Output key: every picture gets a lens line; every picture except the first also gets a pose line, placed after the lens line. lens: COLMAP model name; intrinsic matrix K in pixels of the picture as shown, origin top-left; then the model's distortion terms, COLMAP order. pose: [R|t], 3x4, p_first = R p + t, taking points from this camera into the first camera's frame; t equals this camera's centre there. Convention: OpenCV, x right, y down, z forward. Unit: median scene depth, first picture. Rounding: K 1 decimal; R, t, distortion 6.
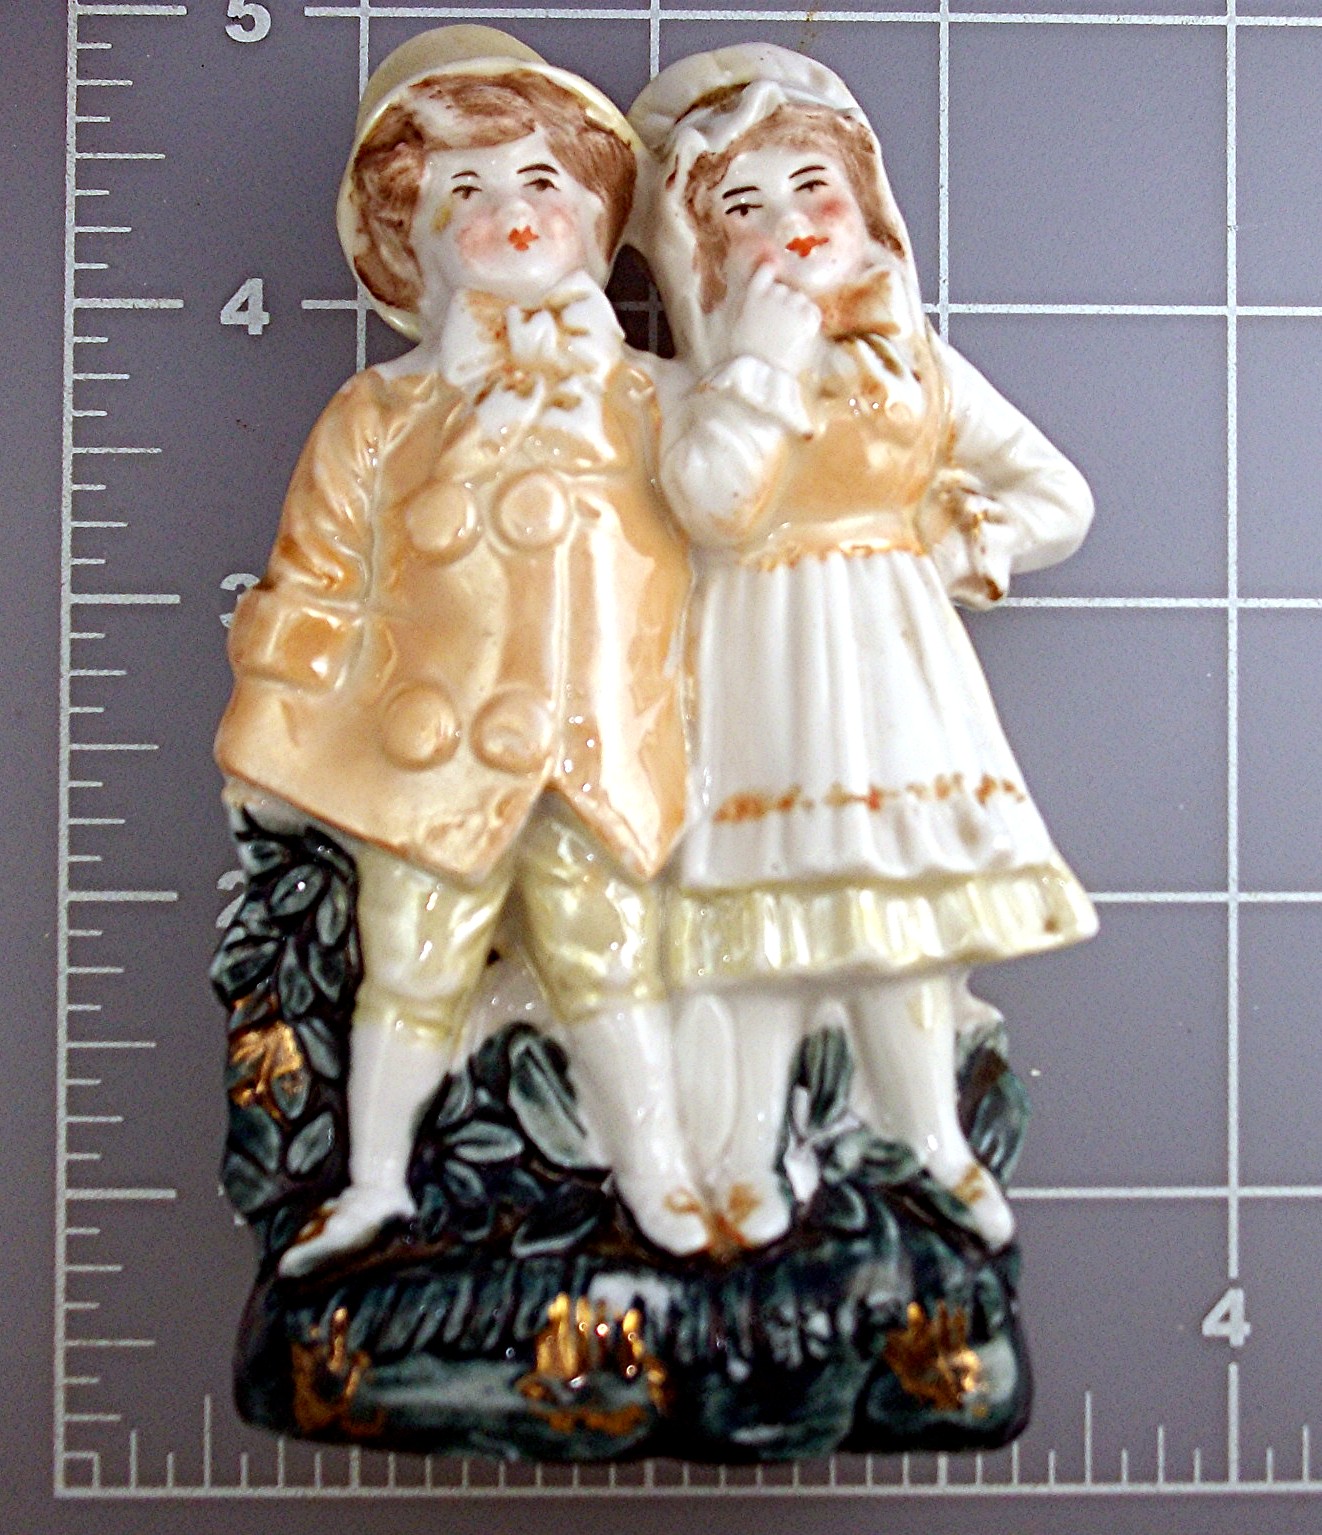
lens RADIAL K [[3019.8, 0, 670.8], [0, 3019.8, 780.7], [0, 0, 1]] dist [0.005290, 0.005012]
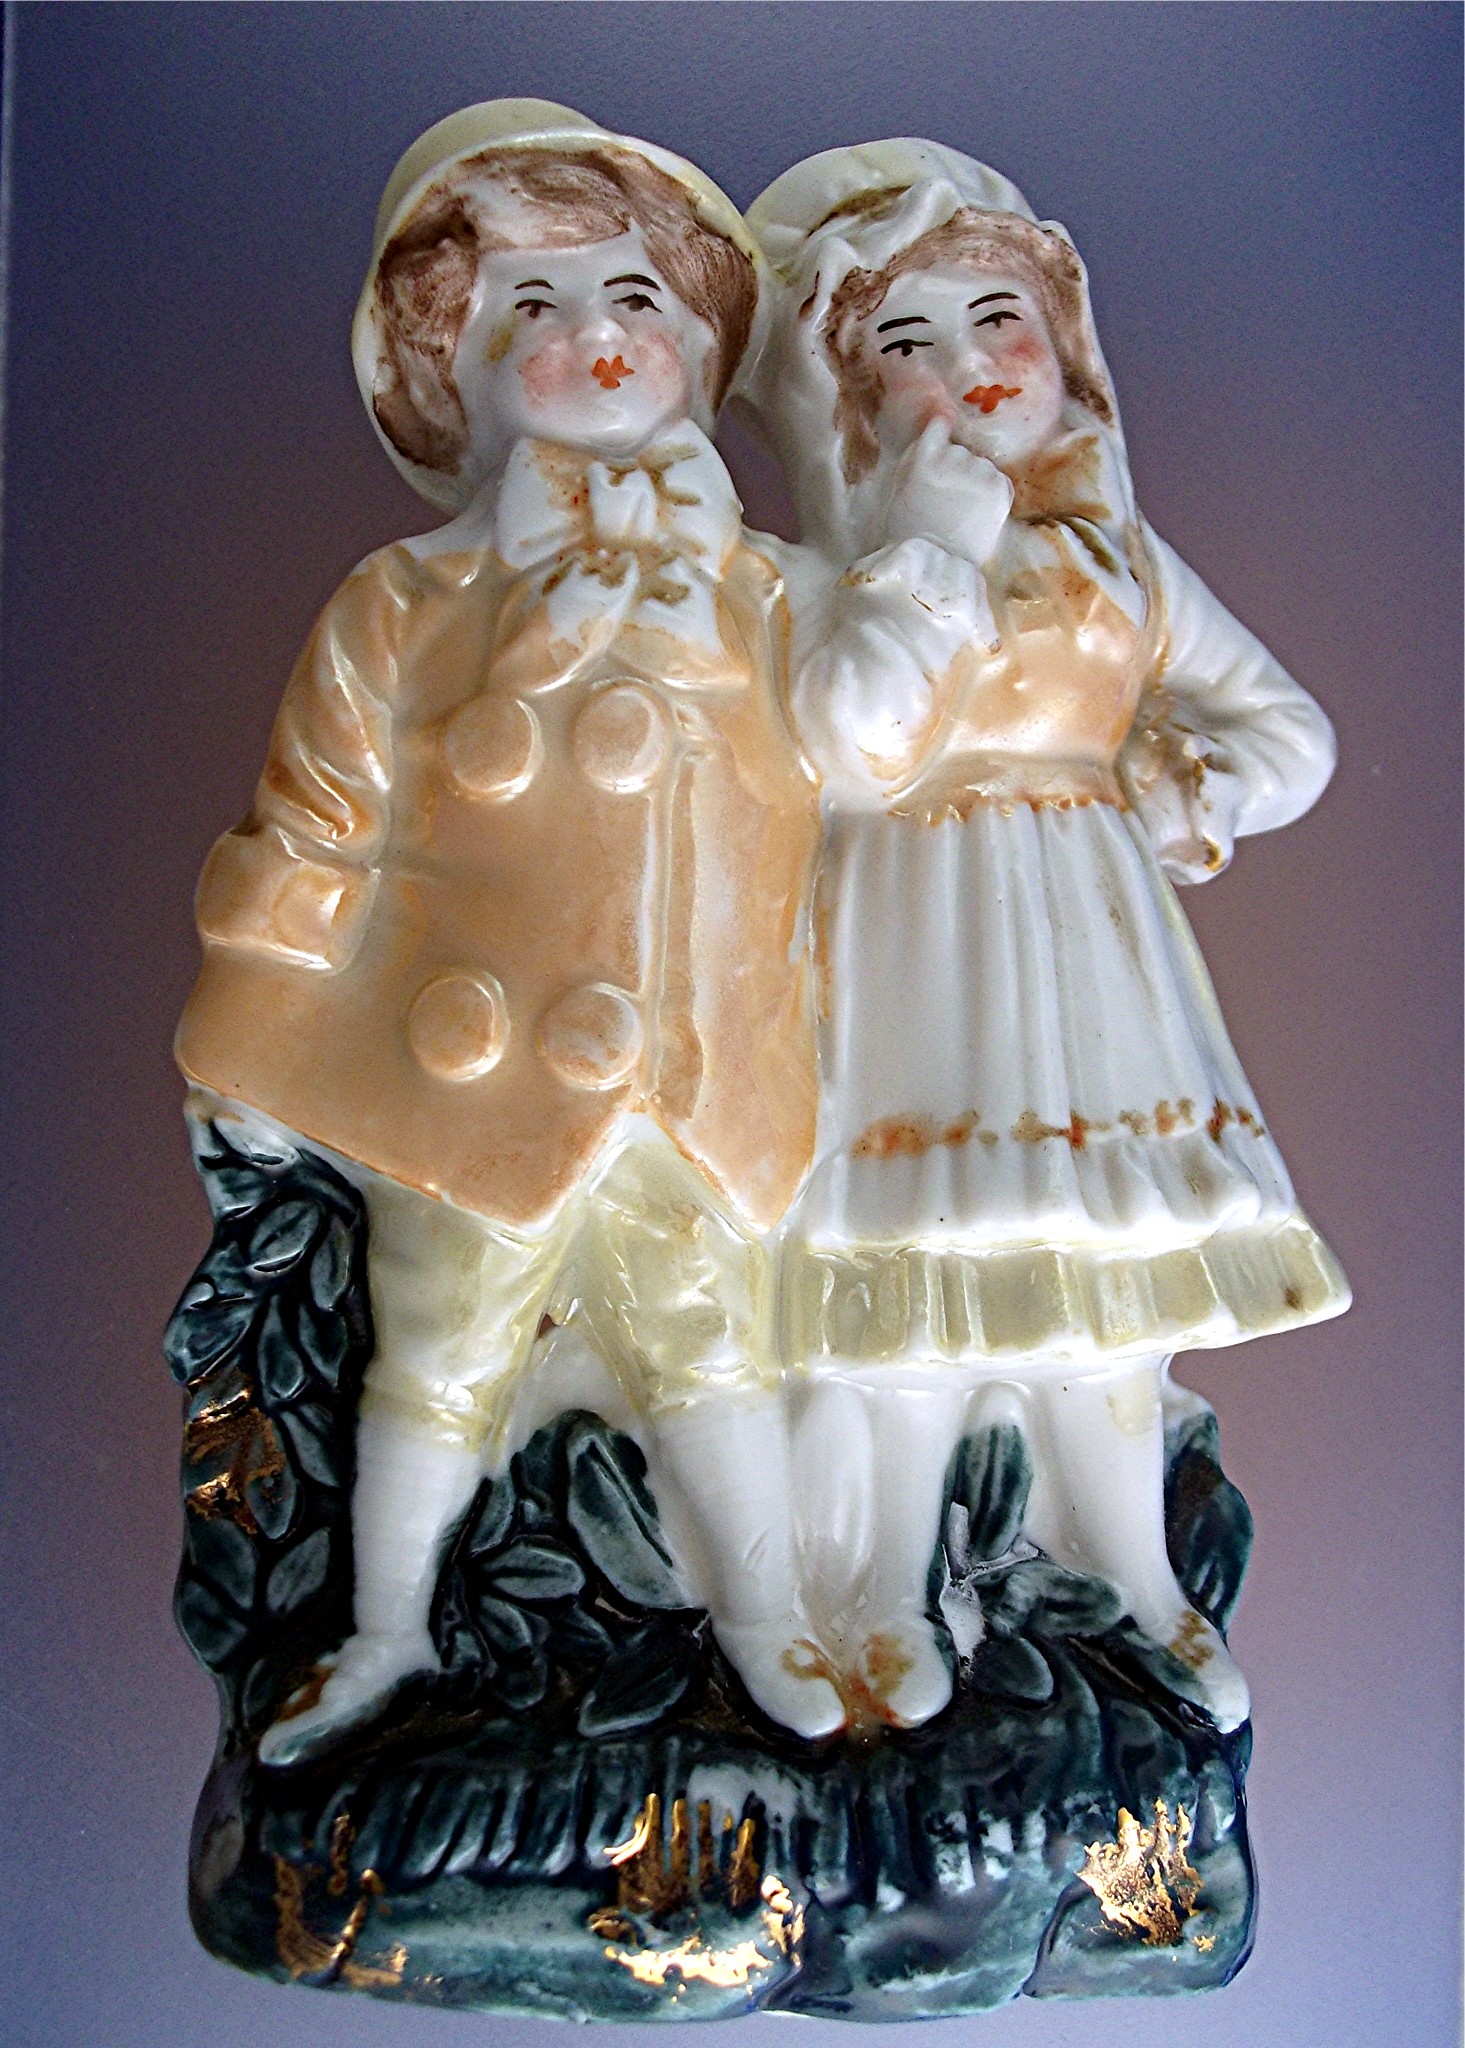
lens RADIAL K [[2479.4, 0, 810.0], [0, 2479.4, 1016.2], [0, 0, 1]] dist [-0.006511, -0.002935]
pose [[0.992017, 0.015880, 0.125099, -0.073813], [-0.016883, 0.999833, 0.006963, -0.025200], [-0.124968, -0.009019, 0.992120, 0.381368]]
